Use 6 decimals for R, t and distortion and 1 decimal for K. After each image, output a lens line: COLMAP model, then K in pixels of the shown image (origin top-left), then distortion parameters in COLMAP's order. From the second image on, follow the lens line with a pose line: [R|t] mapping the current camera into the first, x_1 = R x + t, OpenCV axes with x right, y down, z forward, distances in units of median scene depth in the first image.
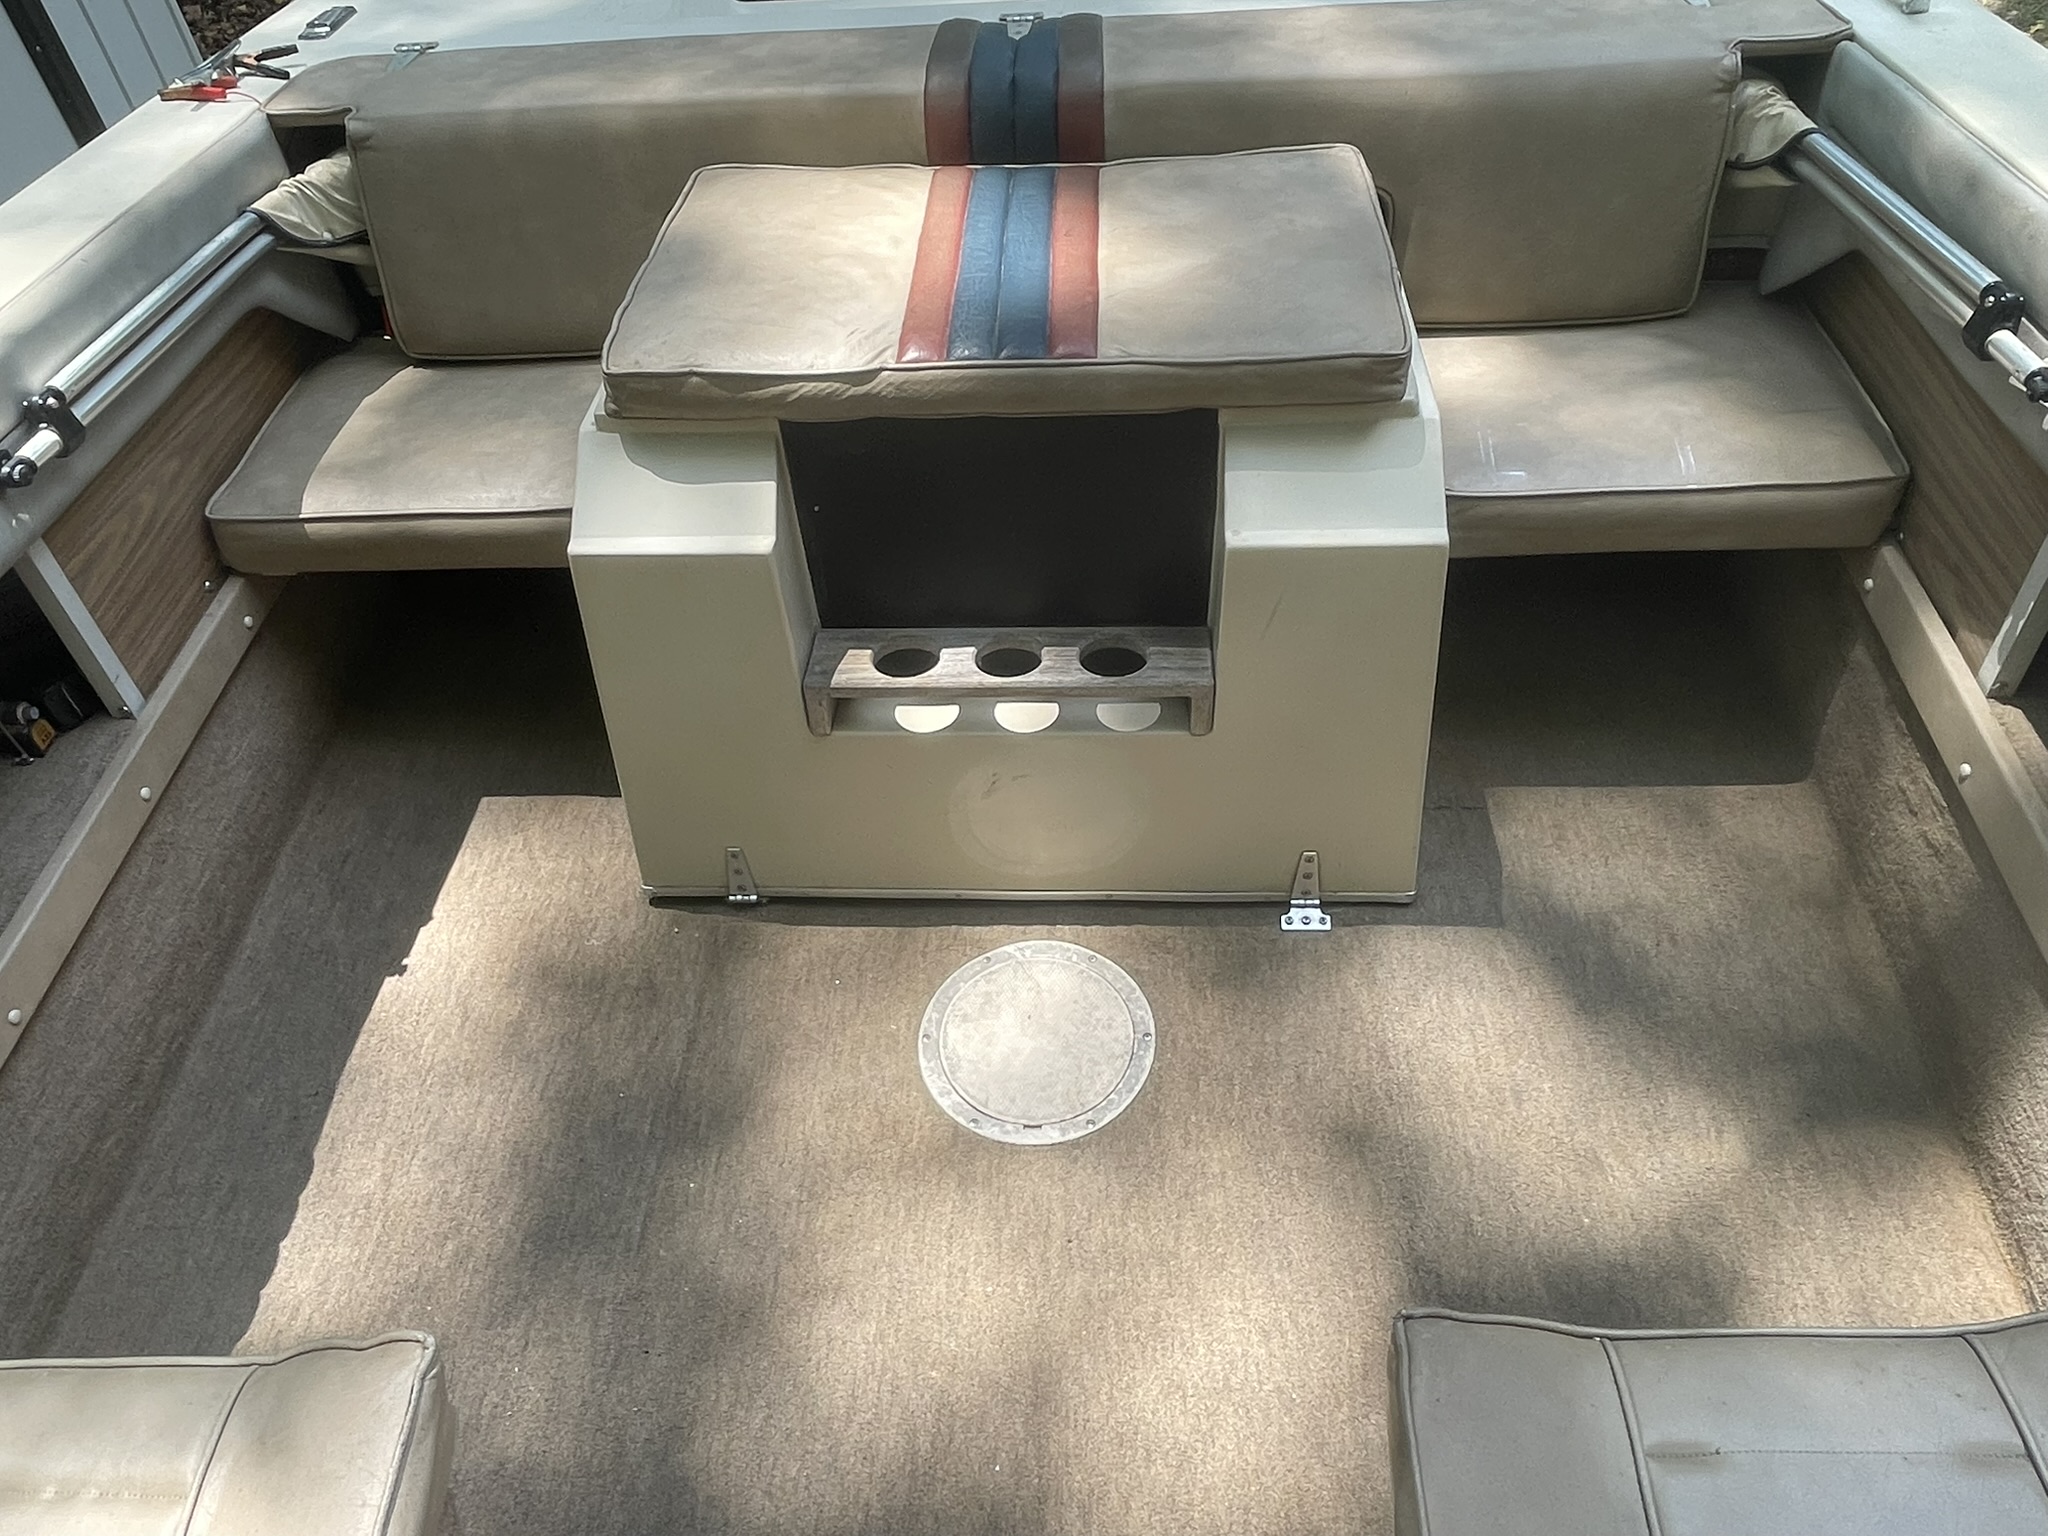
lens RADIAL K [[1418.7, 0, 1017.4], [0, 1418.7, 768.5], [0, 0, 1]] dist [-0.003593, -0.000925]
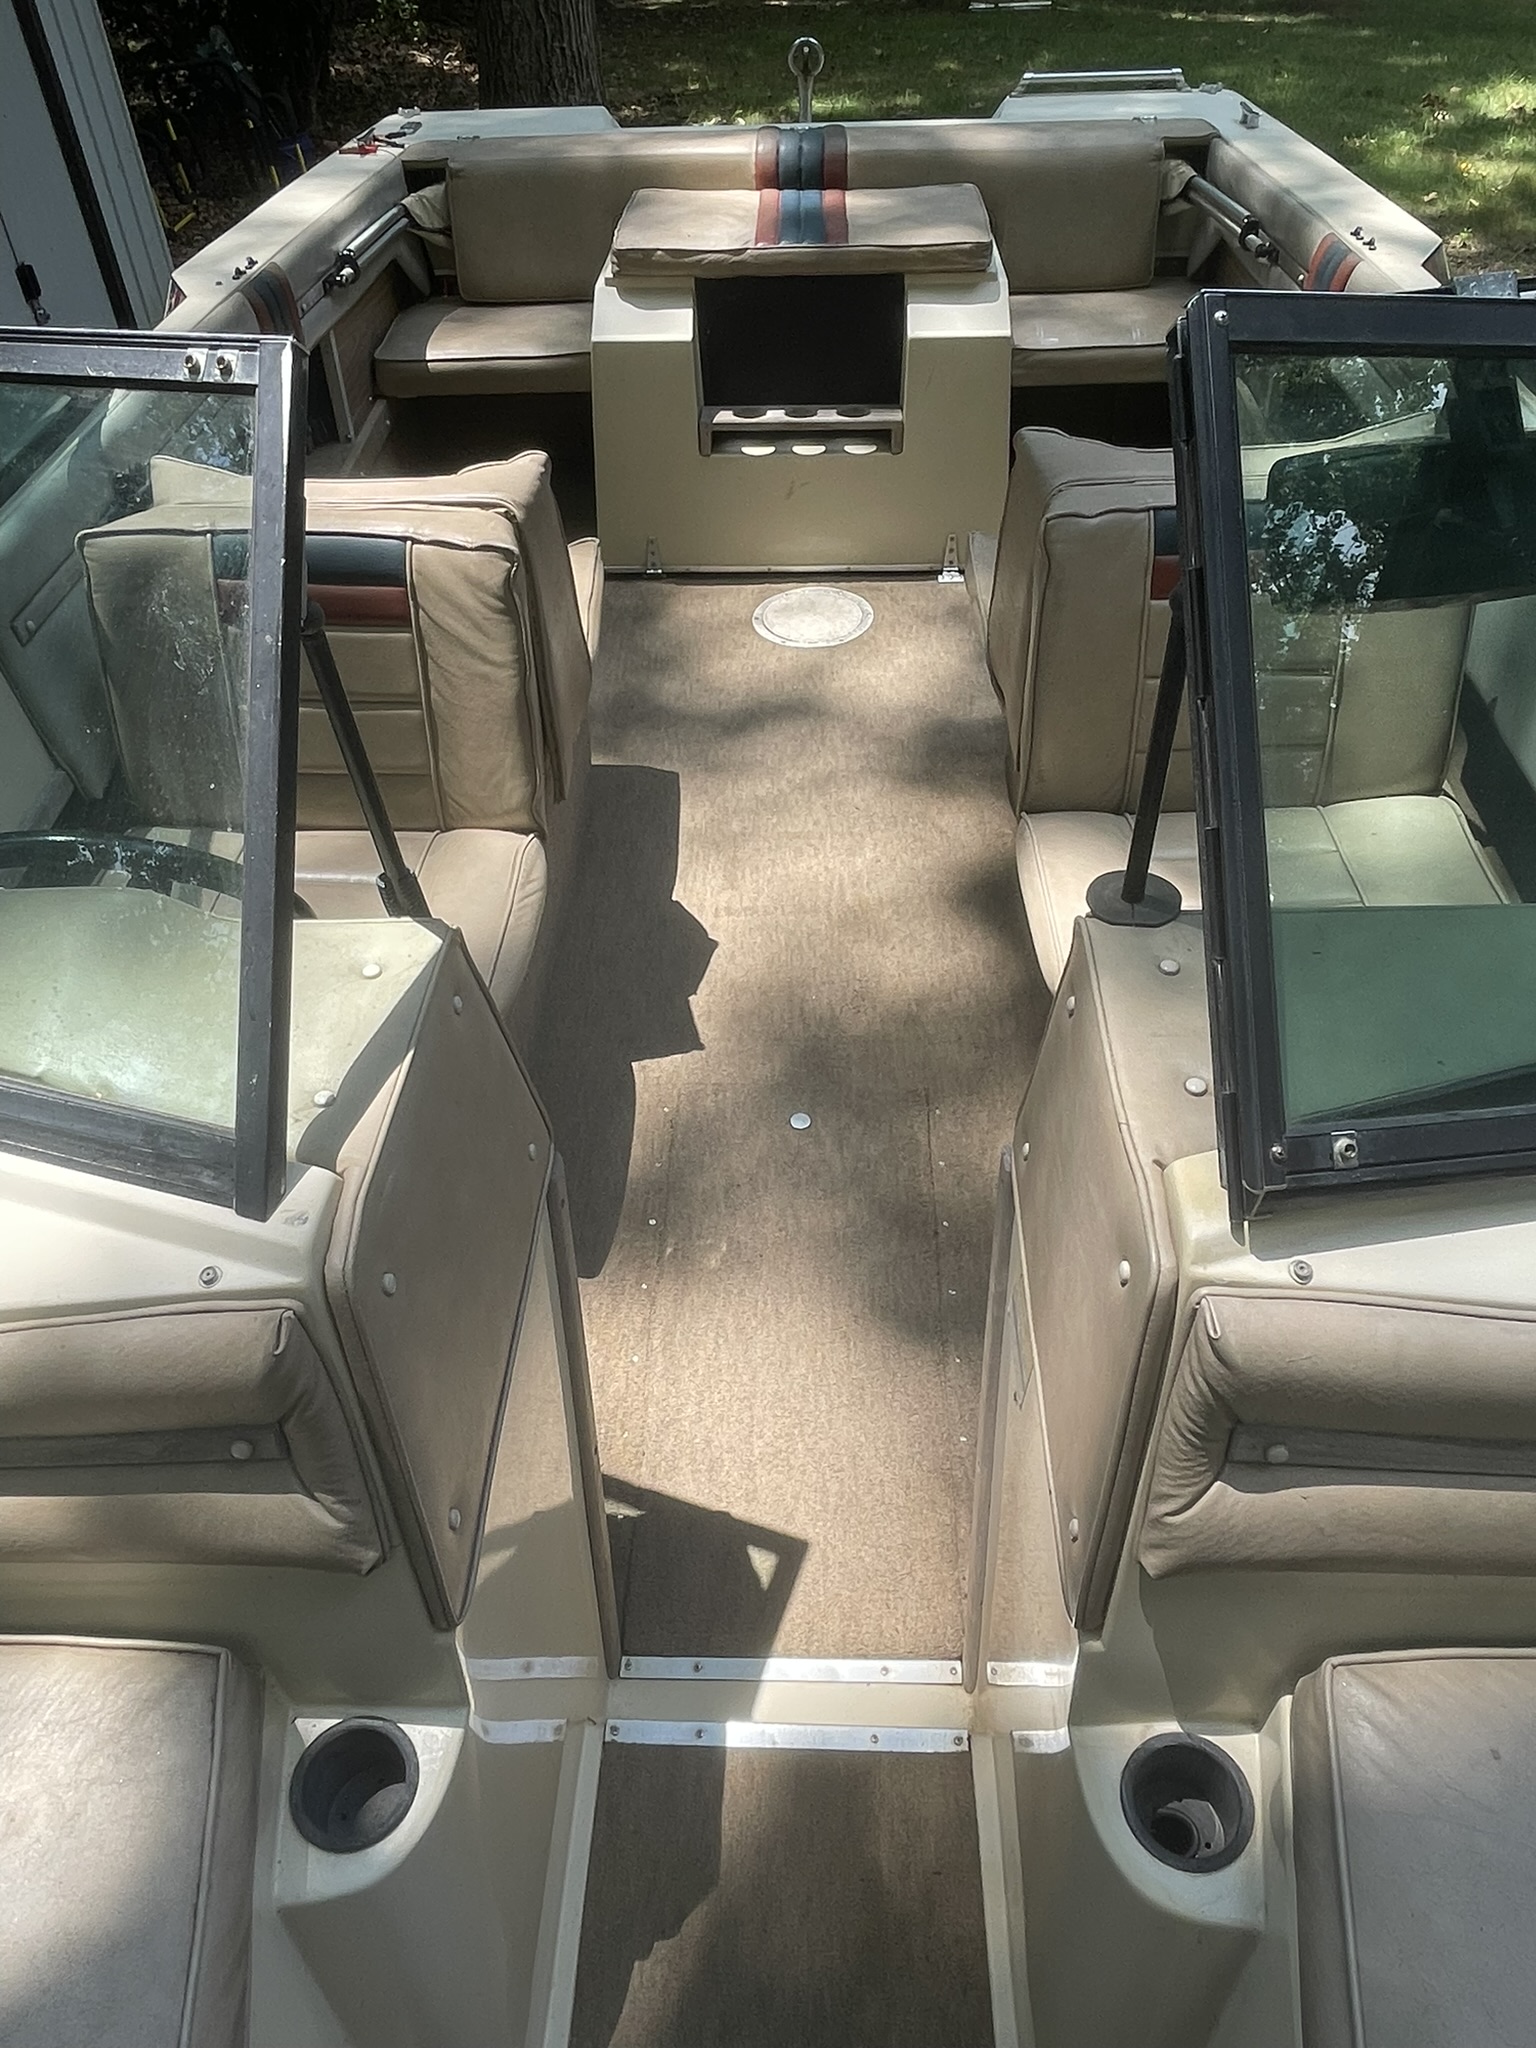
lens RADIAL K [[1418.7, 0, 782.7], [0, 1418.7, 1023.4], [0, 0, 1]] dist [-0.003593, -0.000925]
pose [[0.999033, 0.005533, 0.043622, -0.109410], [-0.003429, 0.998833, -0.048166, 0.841709], [-0.043838, 0.047970, 0.997886, -0.920209]]
